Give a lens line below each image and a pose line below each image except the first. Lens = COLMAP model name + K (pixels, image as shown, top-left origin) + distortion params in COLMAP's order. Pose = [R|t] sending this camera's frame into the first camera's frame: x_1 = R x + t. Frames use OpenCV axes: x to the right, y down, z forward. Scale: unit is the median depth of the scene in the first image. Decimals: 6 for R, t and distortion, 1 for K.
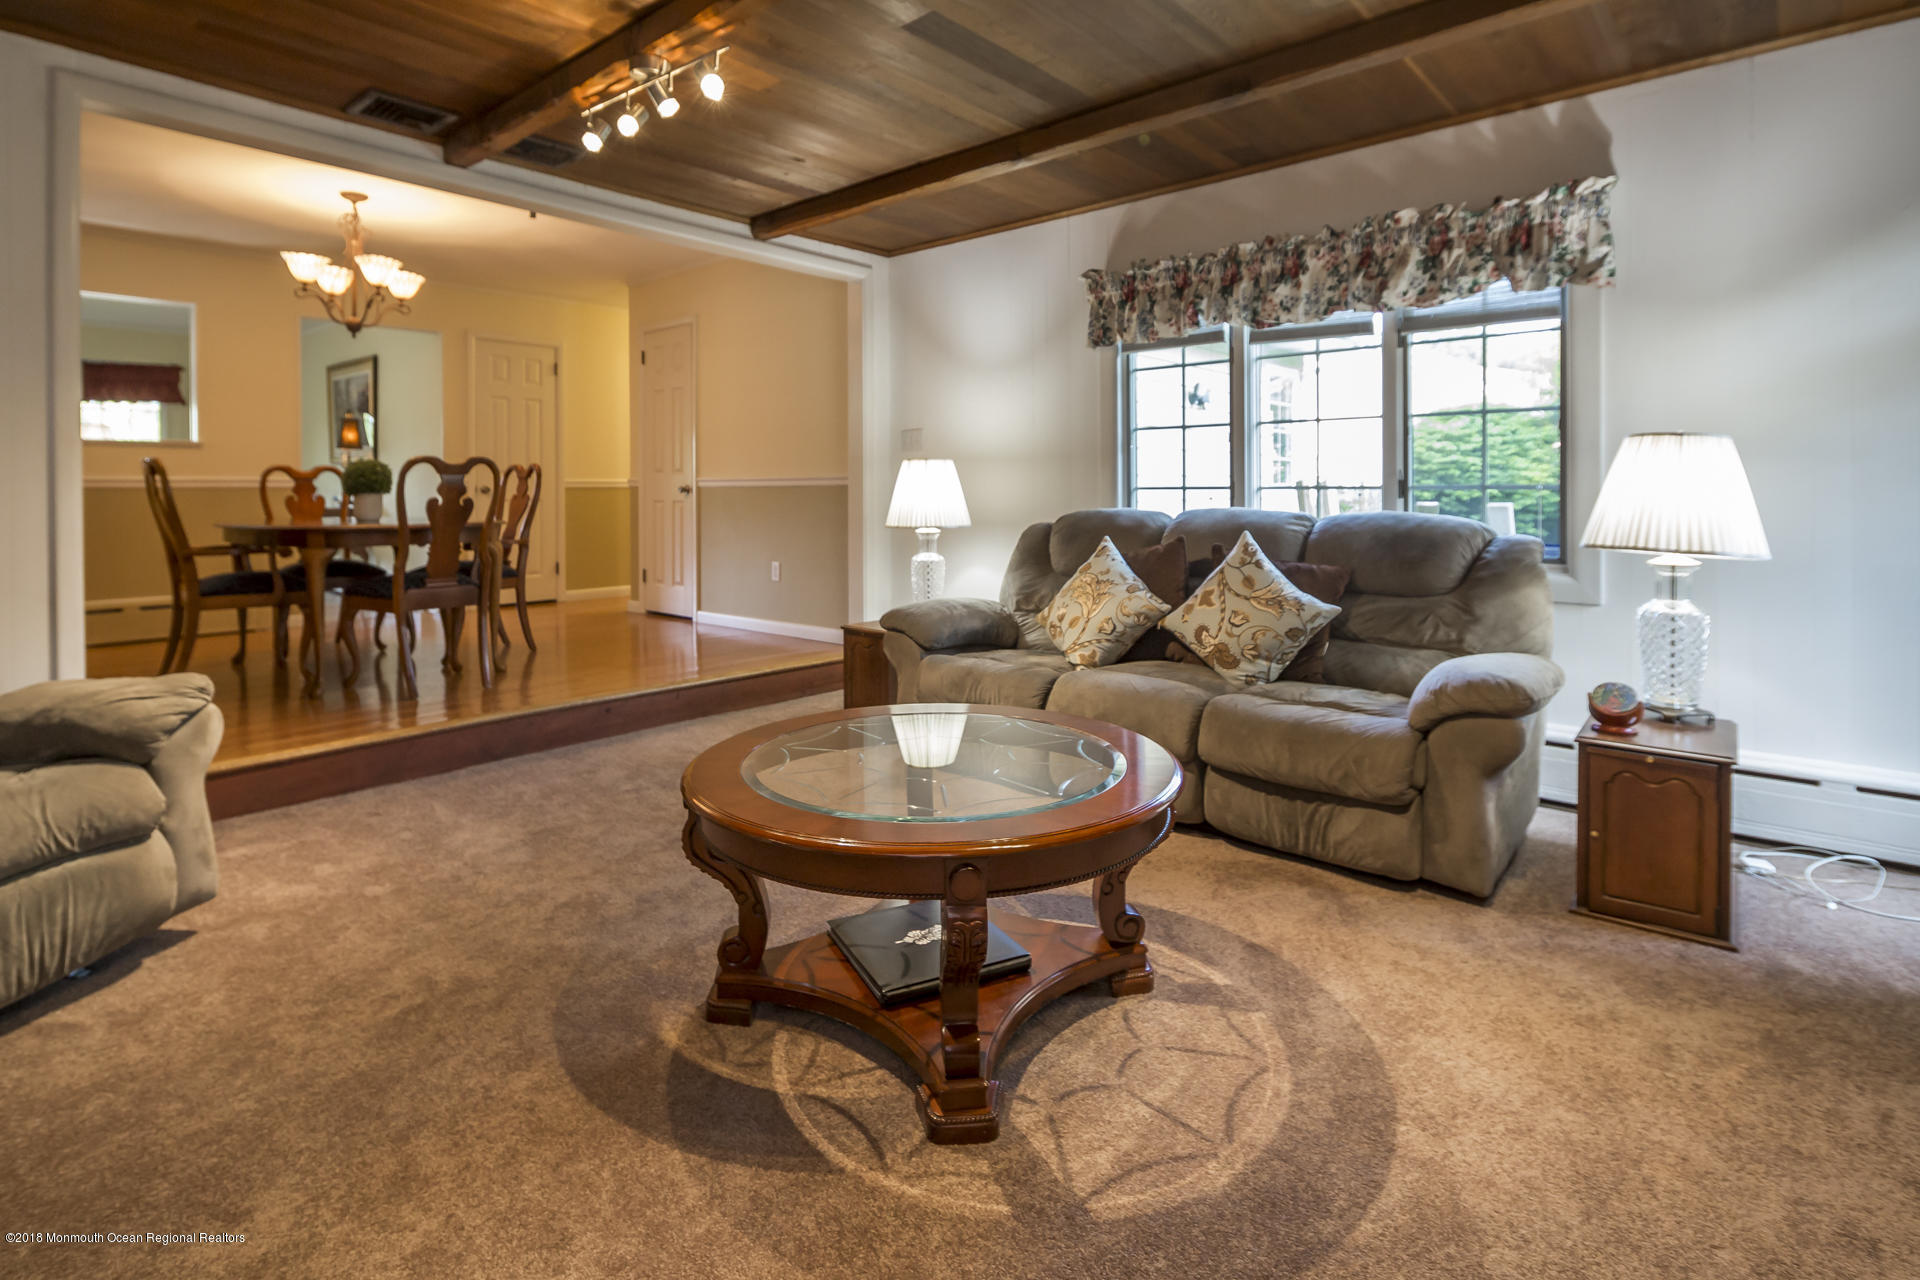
lens RADIAL K [[940.3, 0, 962.8], [0, 940.3, 494.5], [0, 0, 1]] dist [0.002388, 0.000171]
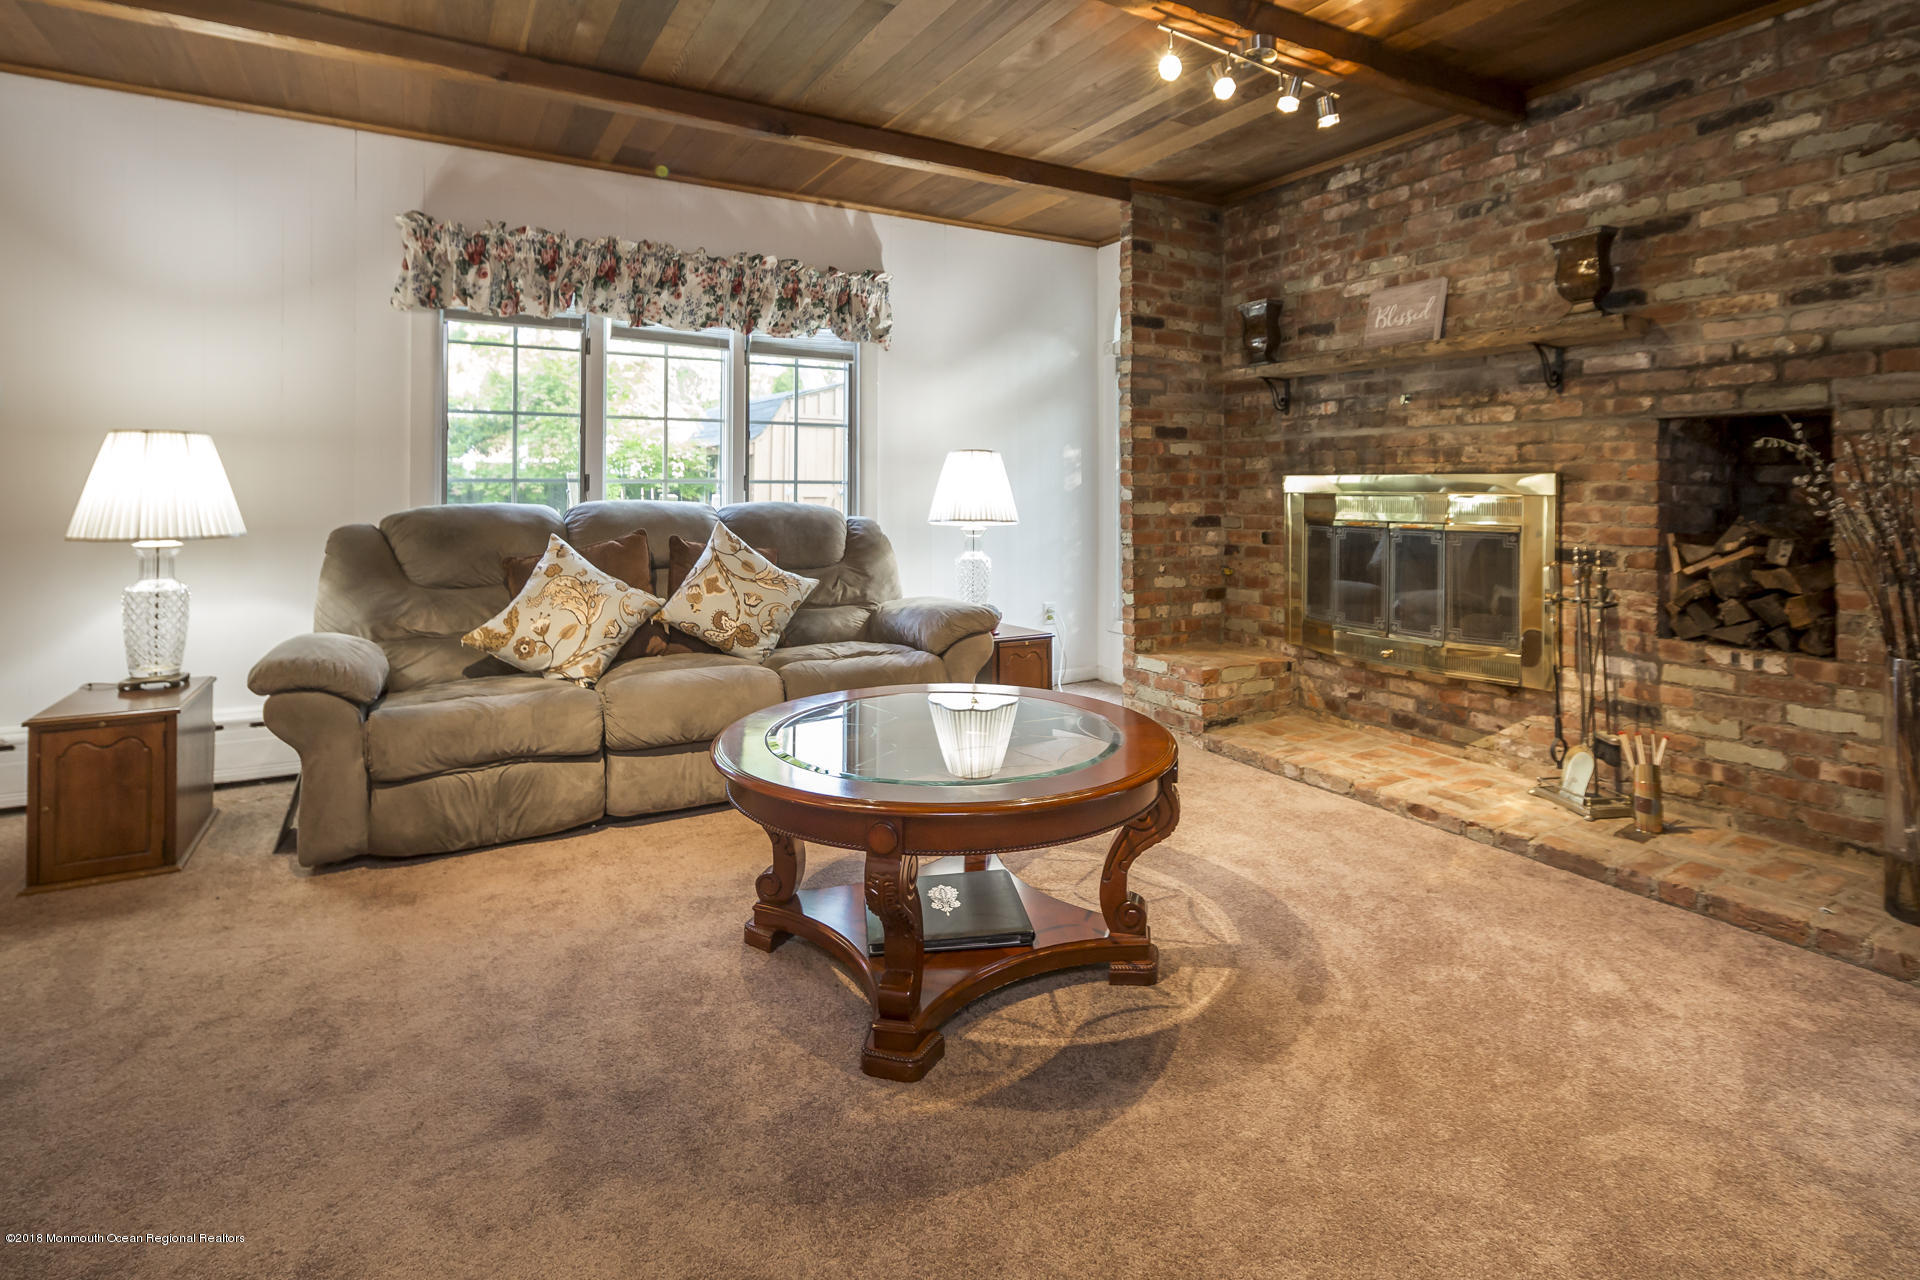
lens RADIAL K [[947.4, 0, 956.4], [0, 947.4, 470.2], [0, 0, 1]] dist [0.001656, -0.000786]
pose [[0.318321, 0.020222, 0.947767, -0.610293], [0.001714, 0.999759, -0.021907, 0.004531], [-0.947981, 0.008598, 0.318210, 0.372872]]
